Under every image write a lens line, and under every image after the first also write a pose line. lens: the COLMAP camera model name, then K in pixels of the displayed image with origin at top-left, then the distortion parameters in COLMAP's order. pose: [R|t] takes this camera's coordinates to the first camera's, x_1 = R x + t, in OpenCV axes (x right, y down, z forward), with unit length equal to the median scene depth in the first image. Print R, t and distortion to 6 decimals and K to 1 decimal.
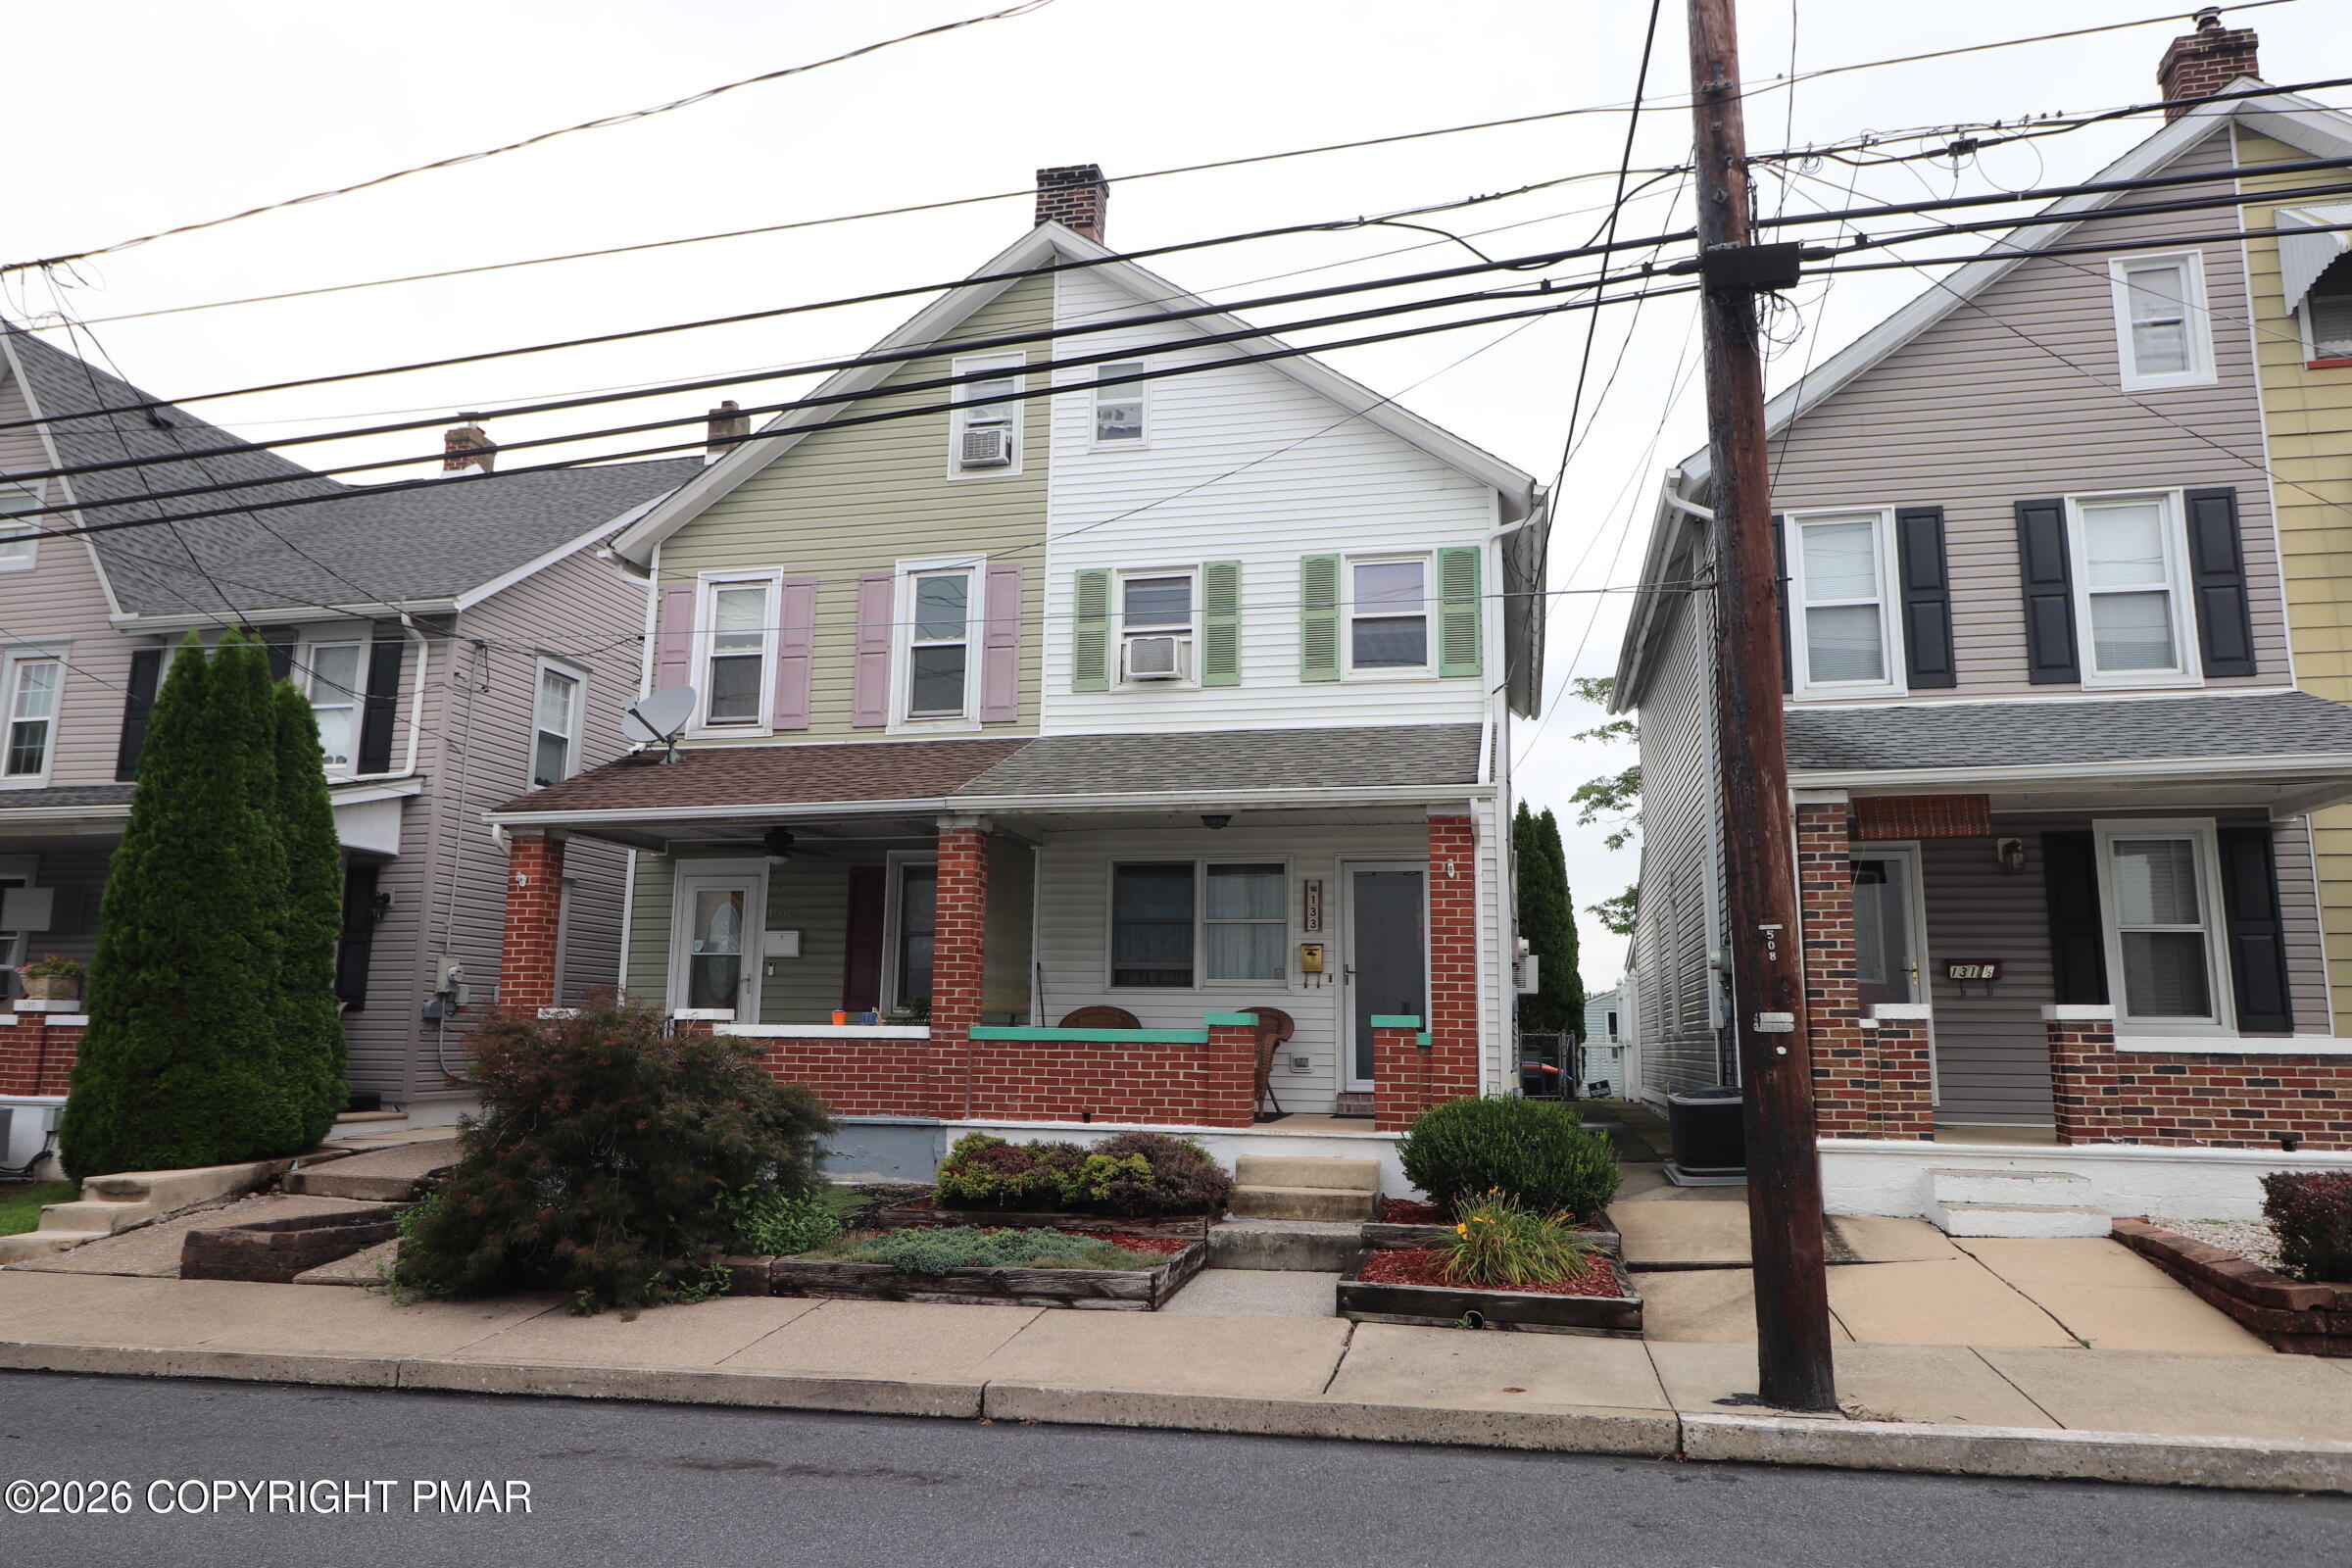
lens RADIAL K [[1533.7, 0, 1155.8], [0, 1533.7, 775.2], [0, 0, 1]] dist [0.007523, -0.012043]
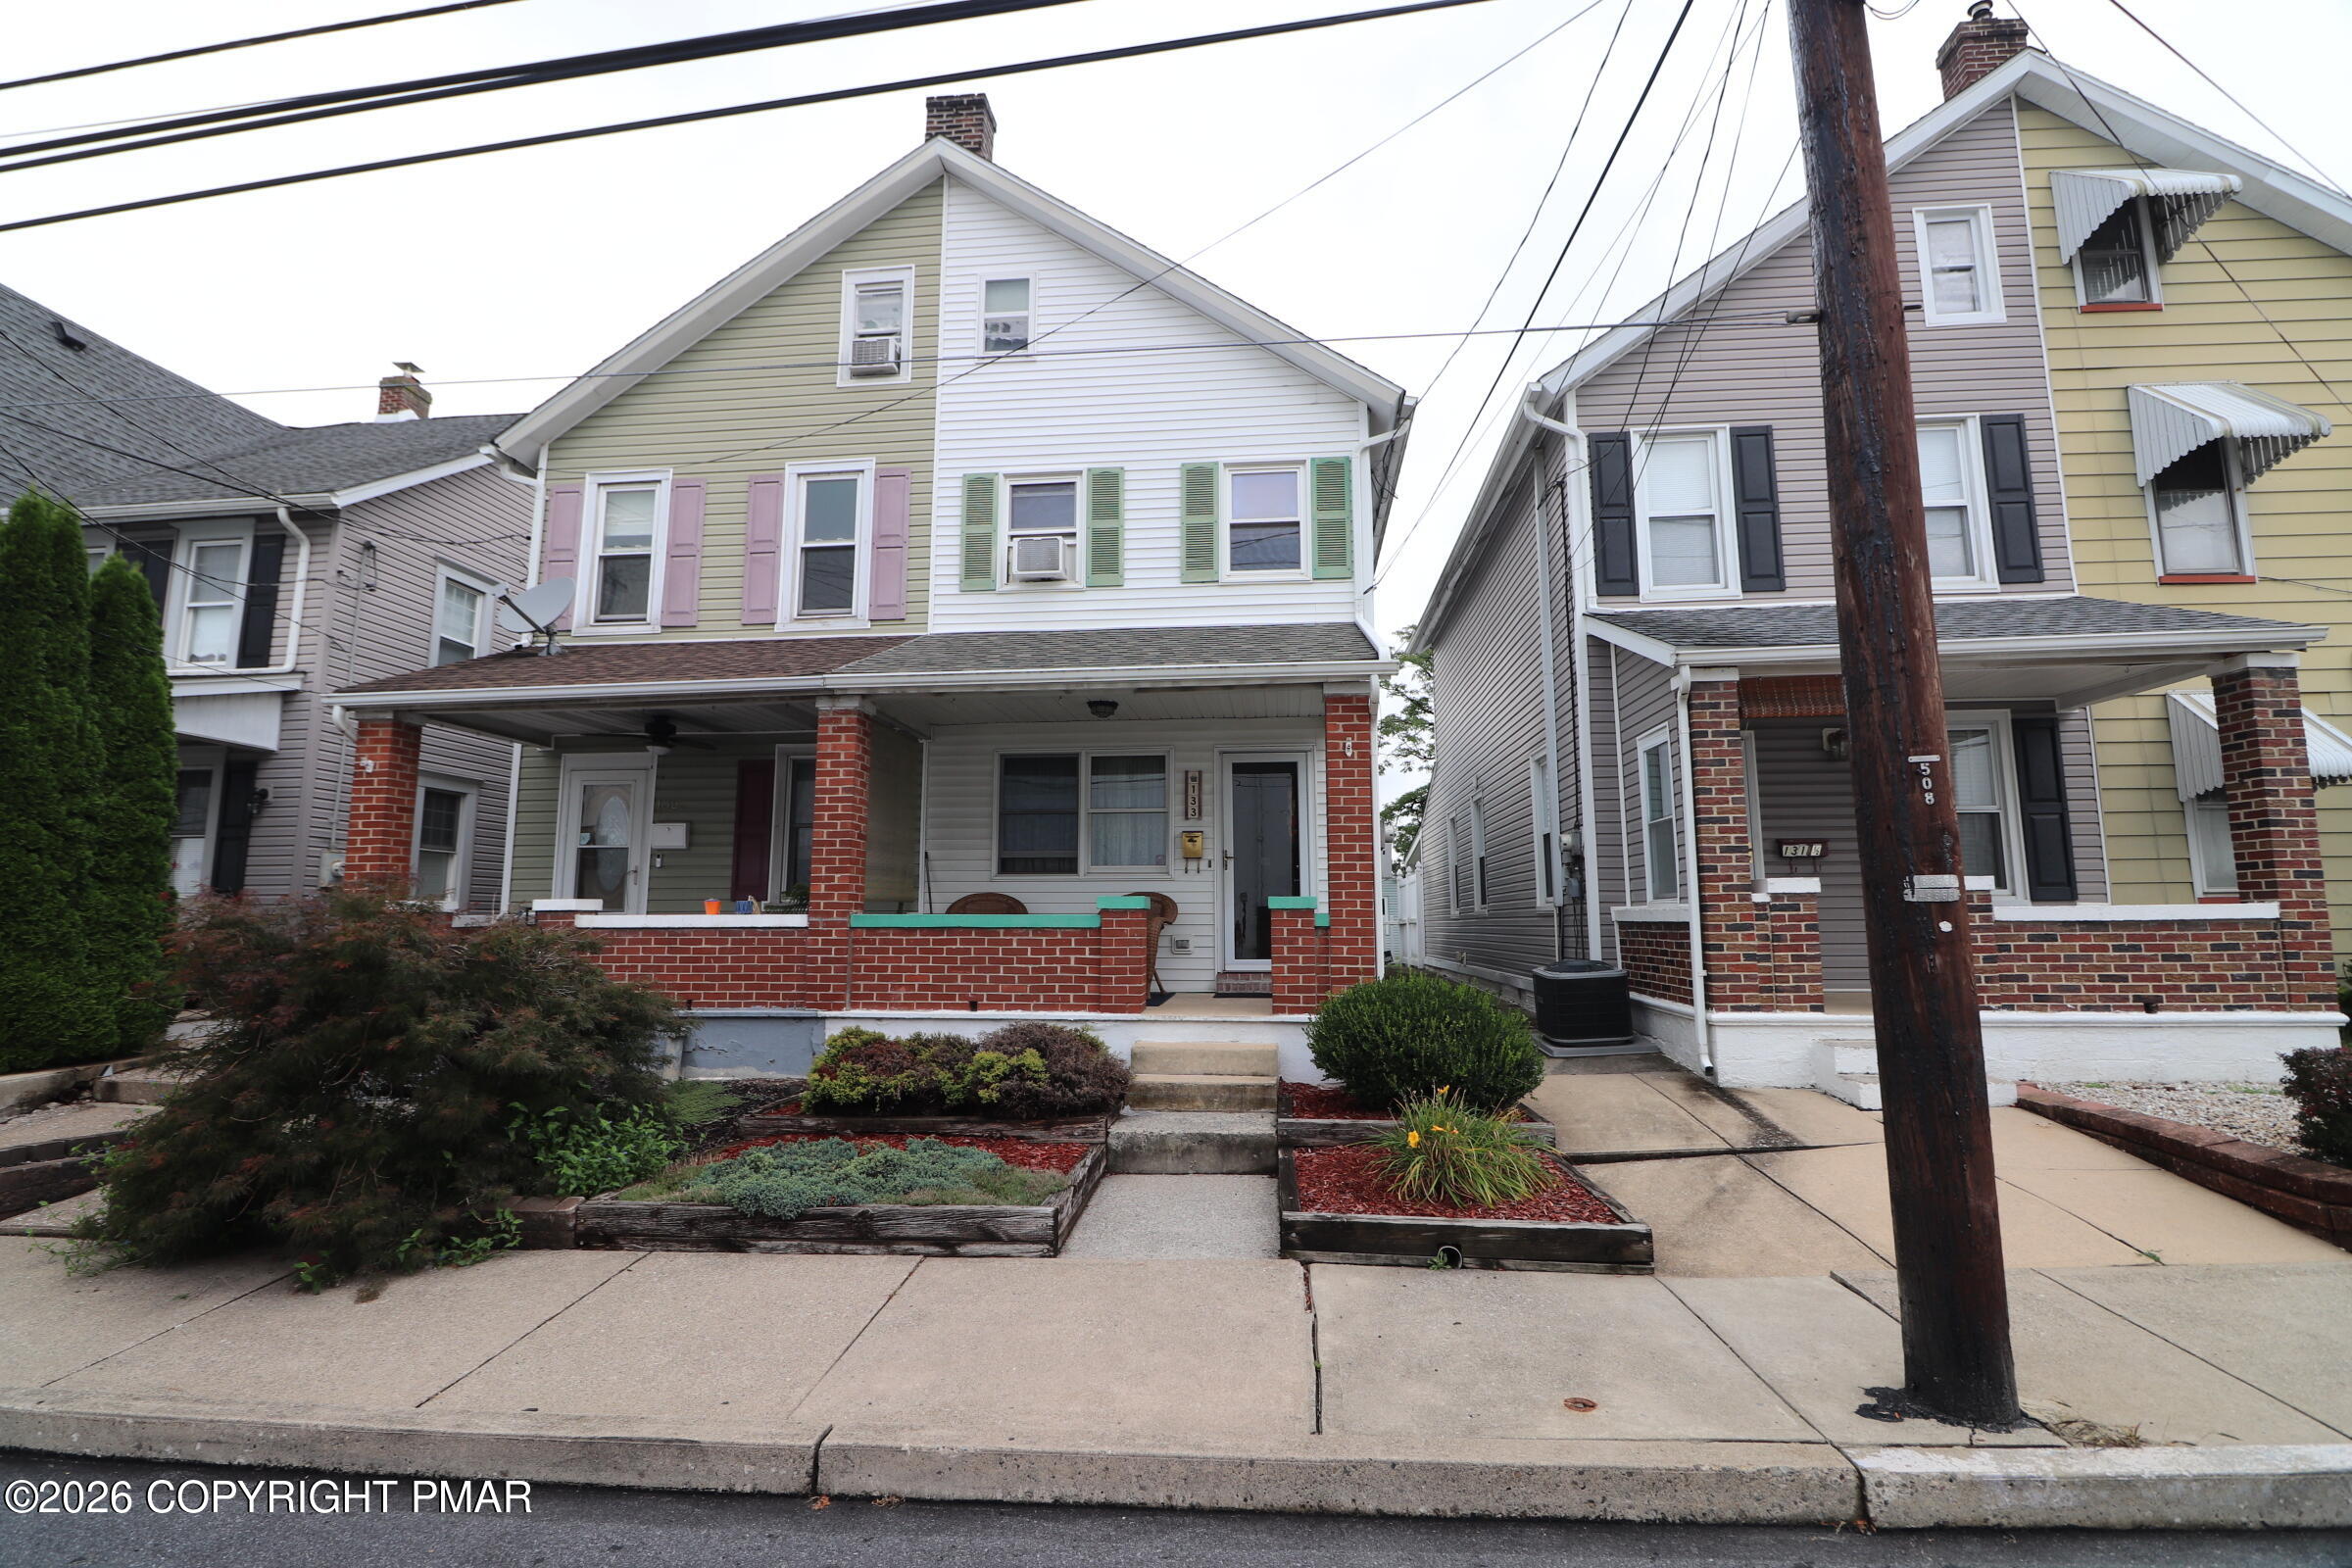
lens RADIAL K [[1091.3, 0, 1161.4], [0, 1091.3, 775.2], [0, 0, 1]] dist [-0.002019, -0.012742]
pose [[0.992155, 0.002201, 0.124992, -0.013011], [-0.006707, 0.999342, 0.035644, 0.049044], [-0.124831, -0.036203, 0.991517, 0.287855]]
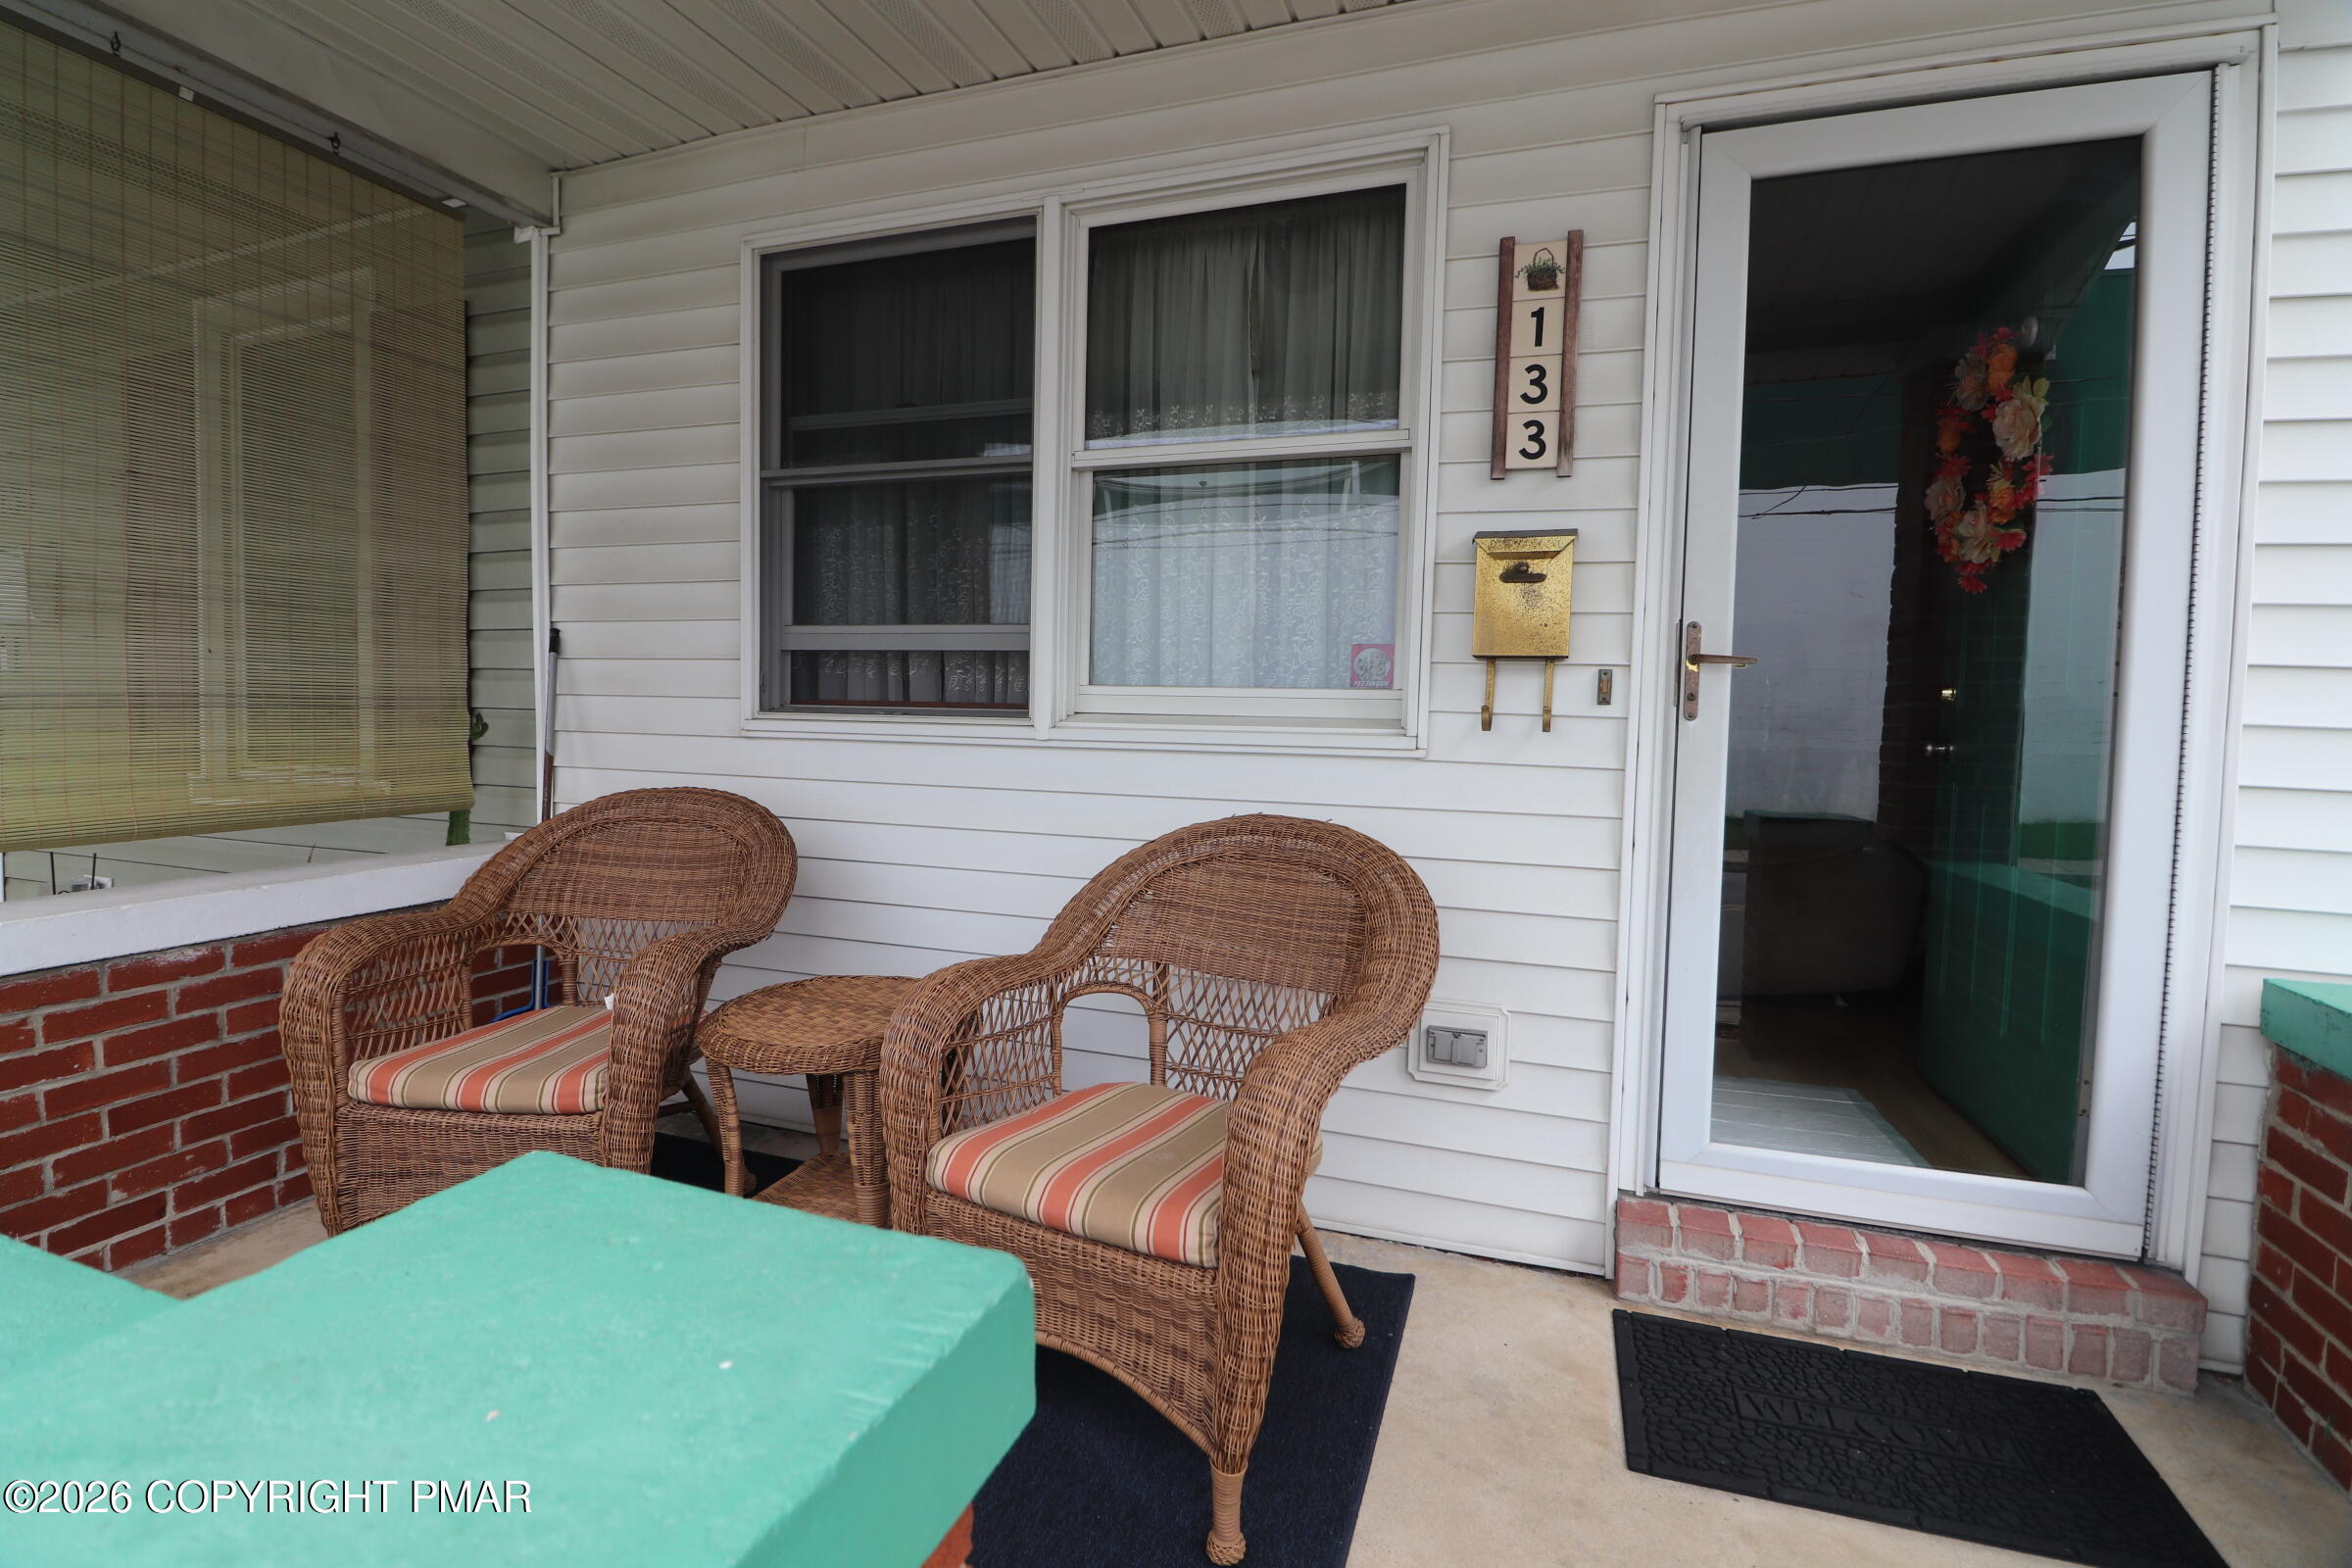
lens RADIAL K [[1091.3, 0, 1166.9], [0, 1091.3, 779.0], [0, 0, 1]] dist [-0.002019, -0.012742]
pose [[0.993927, 0.012157, -0.109371, 0.073667], [0.013172, 0.973591, 0.227919, 0.116700], [0.109253, -0.227975, 0.967518, 0.900148]]
